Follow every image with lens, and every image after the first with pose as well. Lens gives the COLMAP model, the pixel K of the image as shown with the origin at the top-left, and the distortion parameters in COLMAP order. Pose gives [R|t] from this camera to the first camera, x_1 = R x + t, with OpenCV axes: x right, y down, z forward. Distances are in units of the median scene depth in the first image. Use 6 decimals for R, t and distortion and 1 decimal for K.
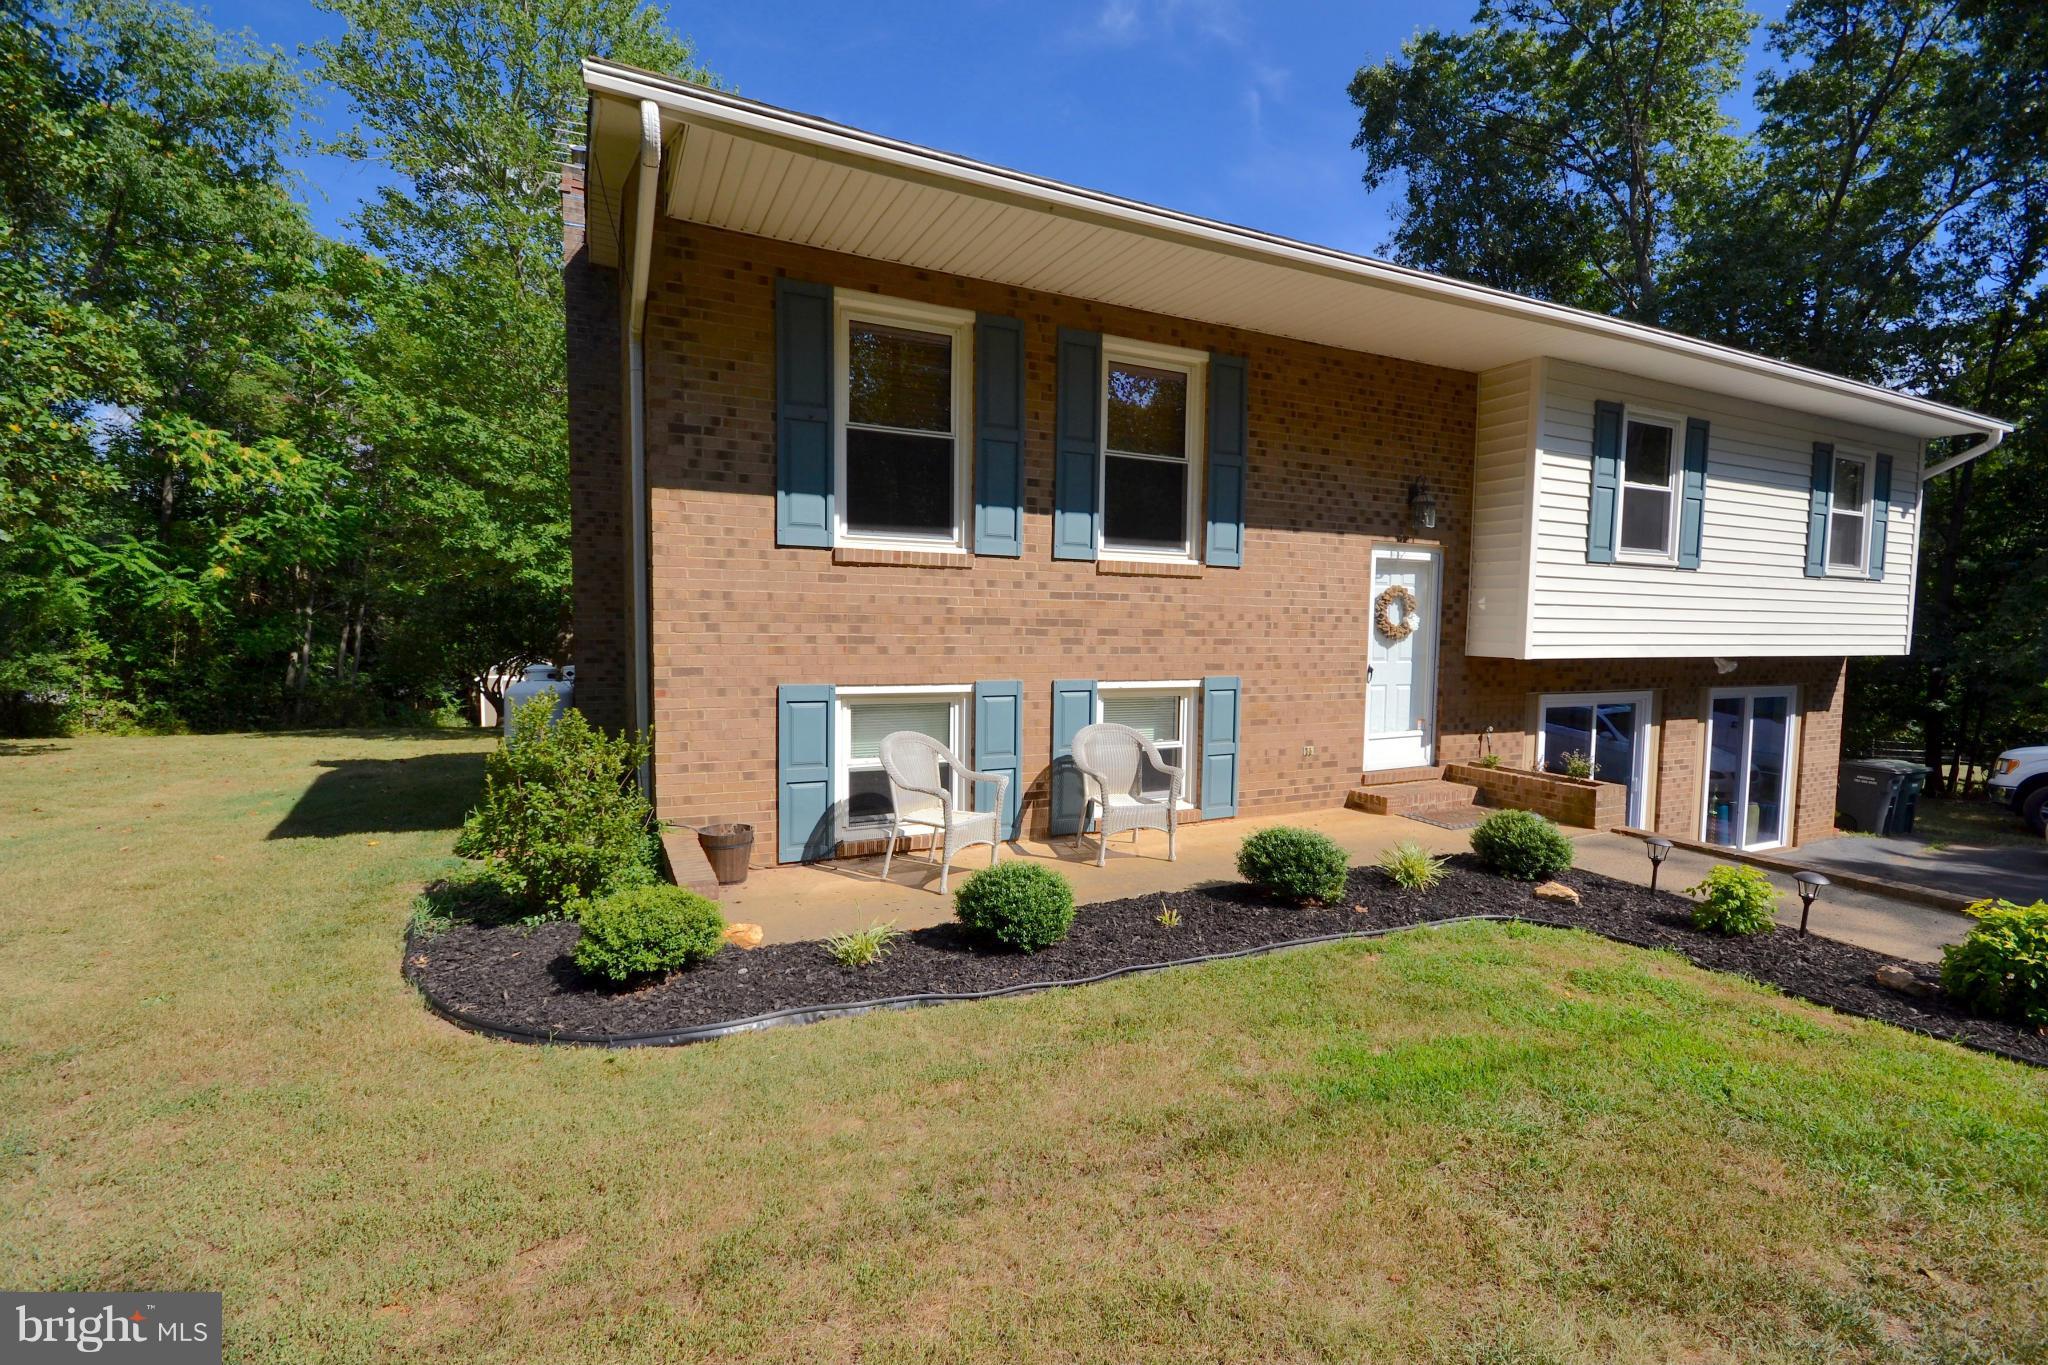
lens RADIAL K [[915.6, 0, 1026.2], [0, 915.6, 685.2], [0, 0, 1]] dist [-0.002378, -0.001463]
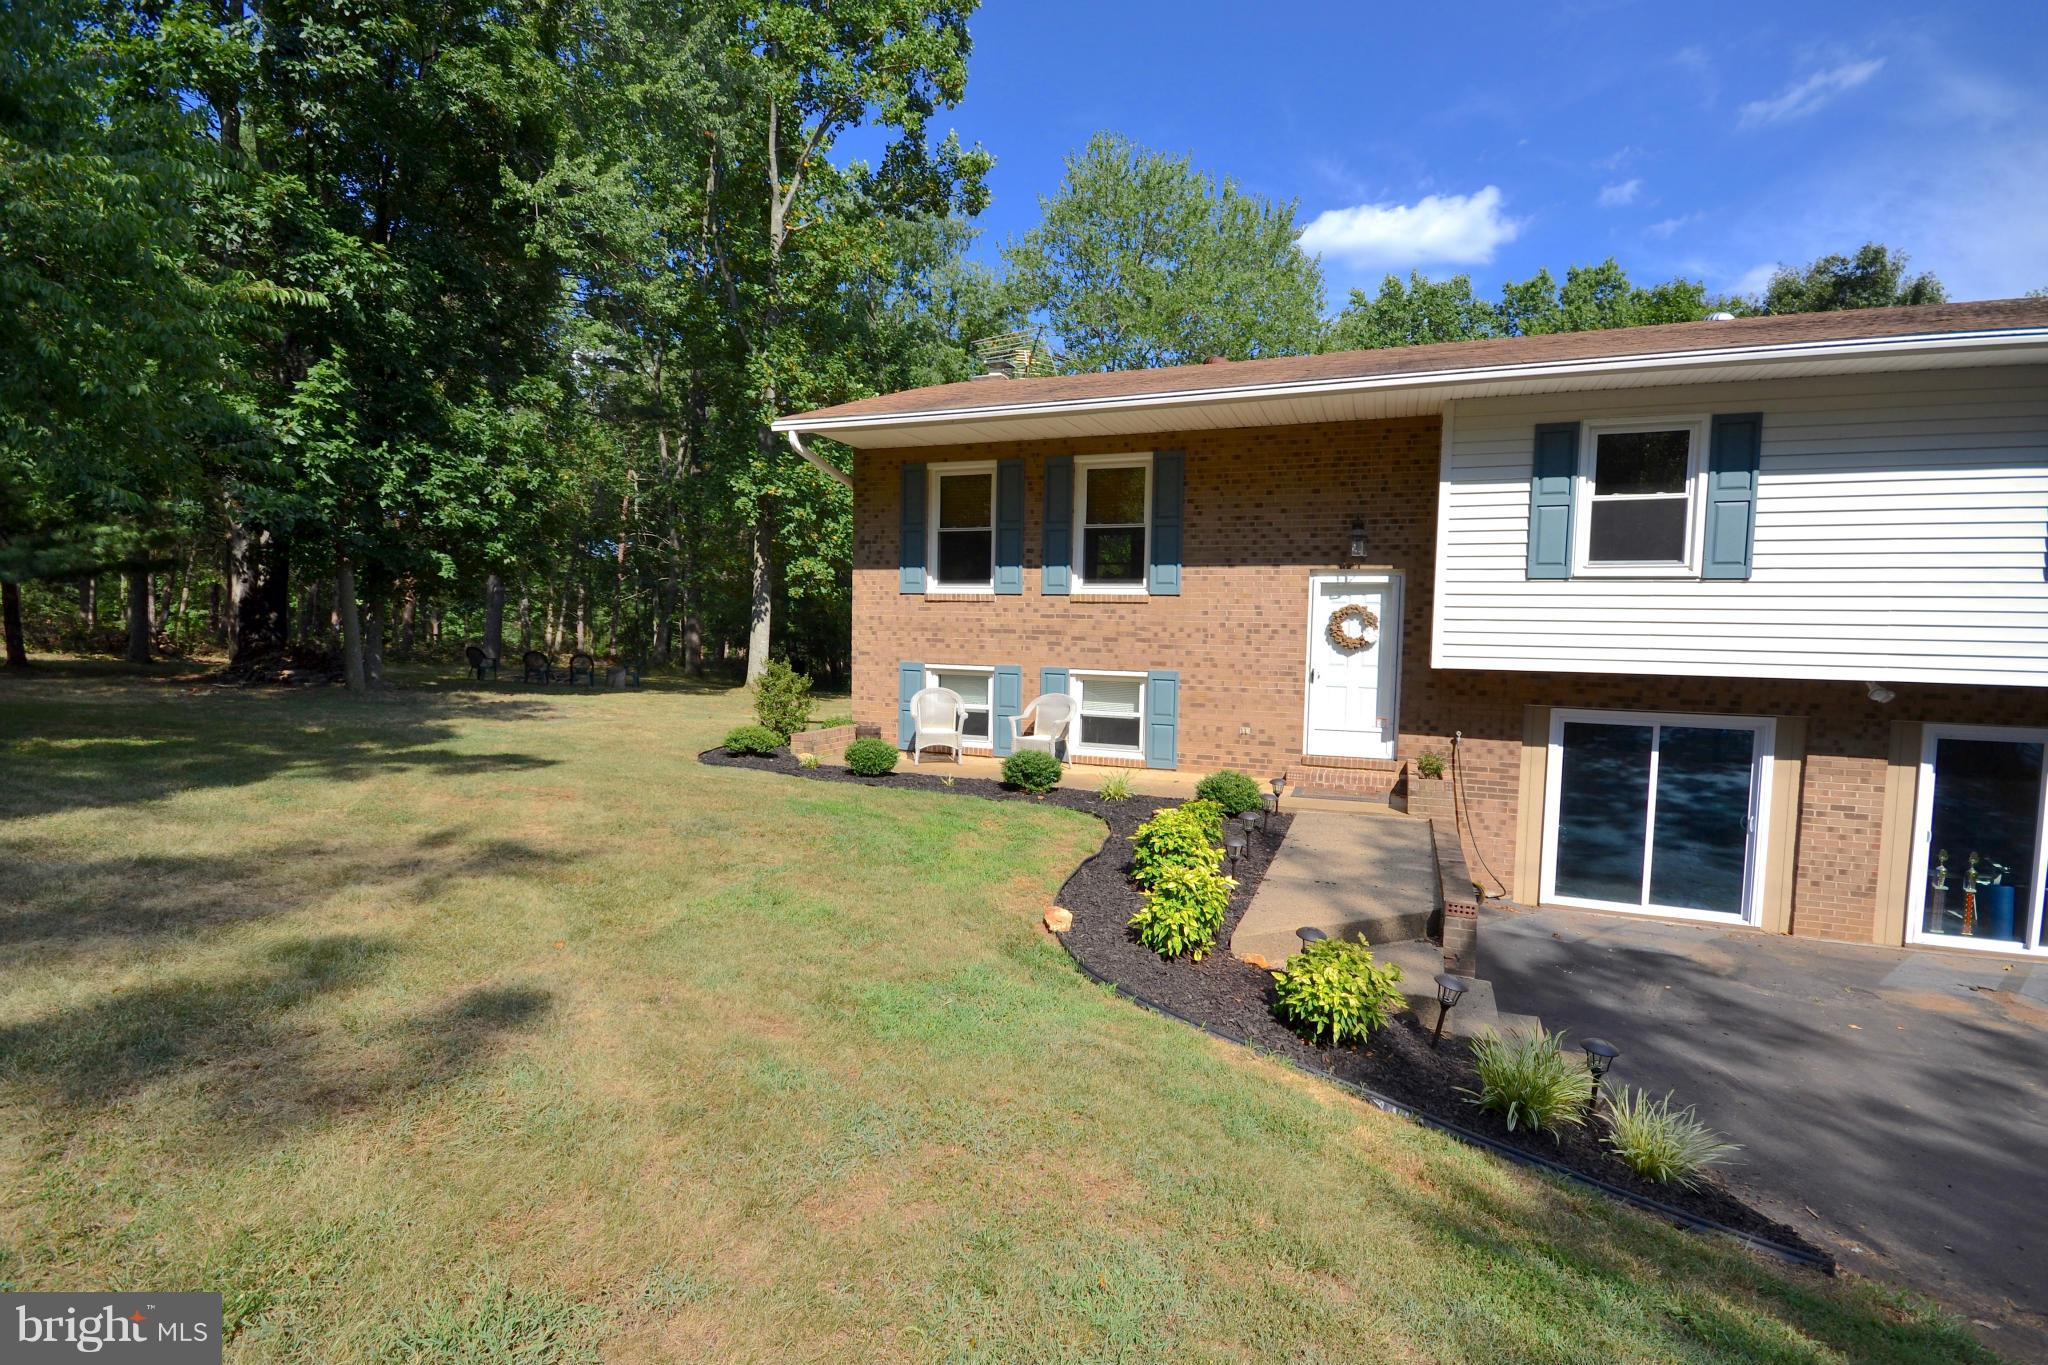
lens RADIAL K [[915.6, 0, 1021.9], [0, 915.6, 681.5], [0, 0, 1]] dist [-0.002378, -0.001463]
pose [[0.679312, 0.044073, -0.732525, 1.052796], [-0.059964, 0.998191, 0.004449, 0.013948], [0.731396, 0.040903, 0.680726, -0.139683]]
